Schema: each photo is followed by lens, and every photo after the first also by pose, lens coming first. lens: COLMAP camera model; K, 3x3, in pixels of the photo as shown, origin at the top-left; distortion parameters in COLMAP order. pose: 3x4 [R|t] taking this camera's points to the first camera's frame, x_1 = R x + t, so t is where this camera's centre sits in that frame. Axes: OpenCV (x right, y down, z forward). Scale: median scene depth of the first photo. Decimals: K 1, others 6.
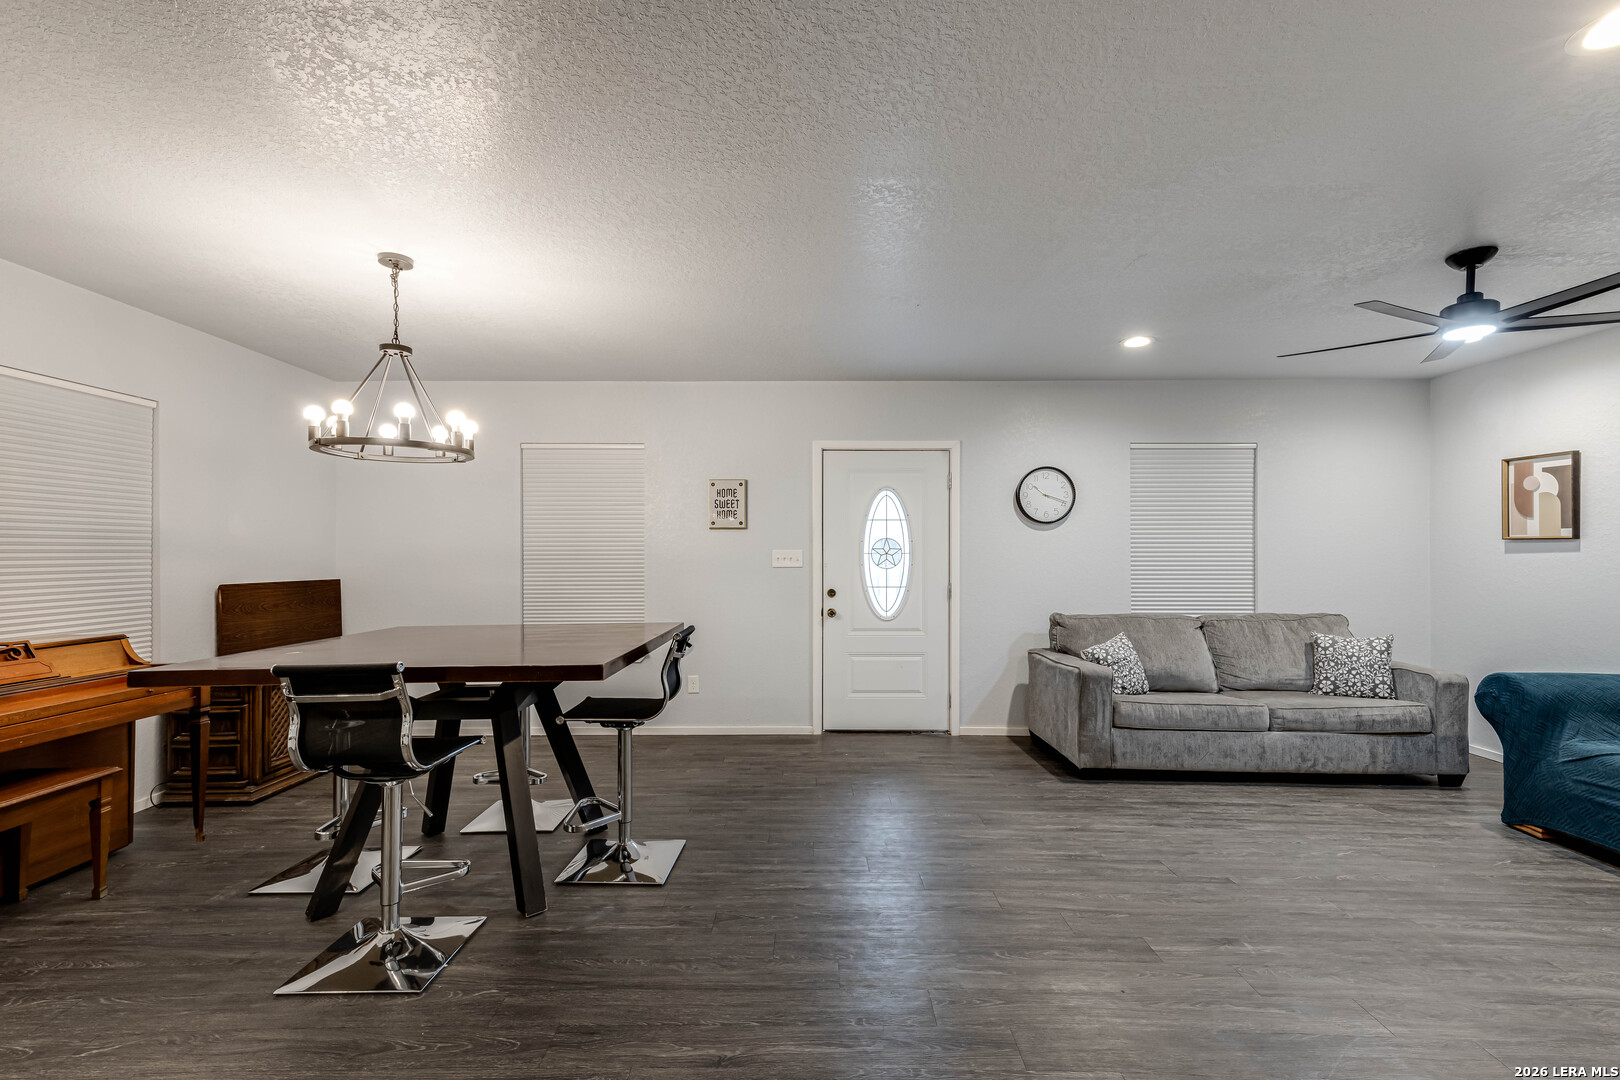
lens RADIAL K [[717.5, 0, 804.6], [0, 717.5, 550.4], [0, 0, 1]] dist [0.023122, 0.000172]
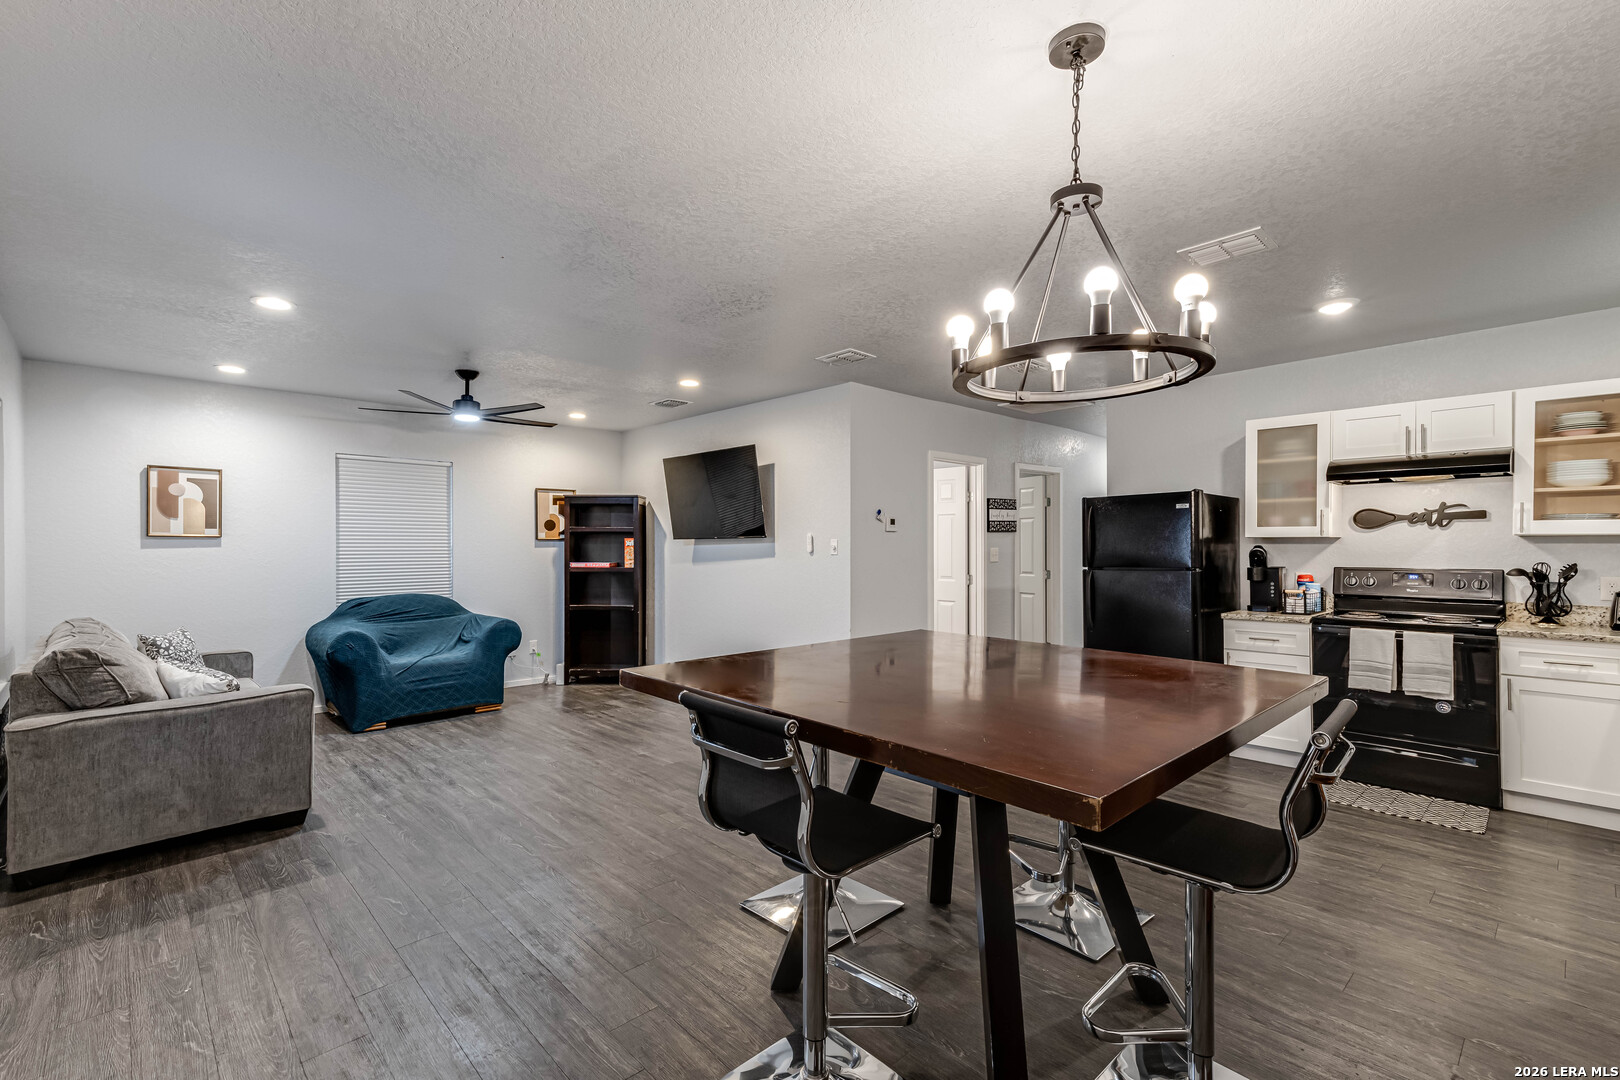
lens RADIAL K [[723.1, 0, 808.1], [0, 723.1, 547.9], [0, 0, 1]] dist [0.019420, 0.001042]
pose [[-0.688007, -0.002382, 0.725700, -0.630873], [-0.001914, 0.999997, 0.001467, -0.000981], [-0.725702, -0.000380, -0.688009, 1.169565]]
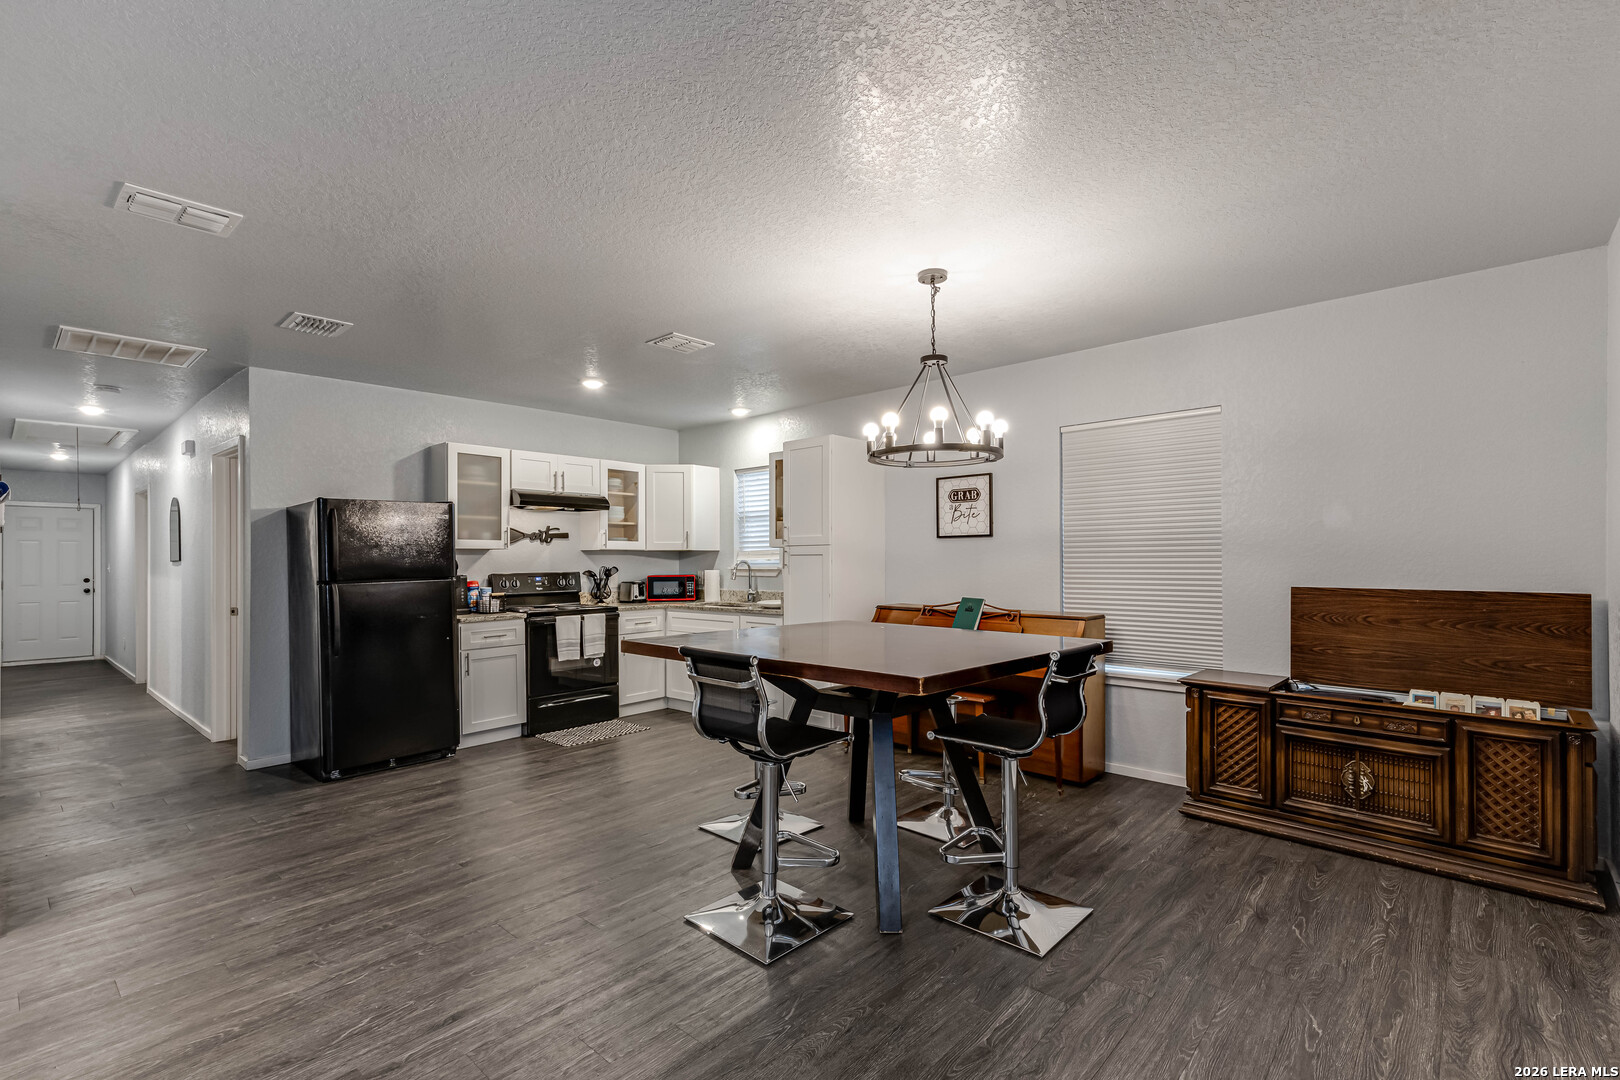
lens RADIAL K [[728.2, 0, 809.2], [0, 728.2, 562.1], [0, 0, 1]] dist [0.021366, 0.000235]
pose [[-0.669893, 0.007049, -0.742424, 0.260695], [0.009001, 0.999959, 0.001372, 0.010309], [0.742403, -0.005764, -0.669929, 1.180357]]
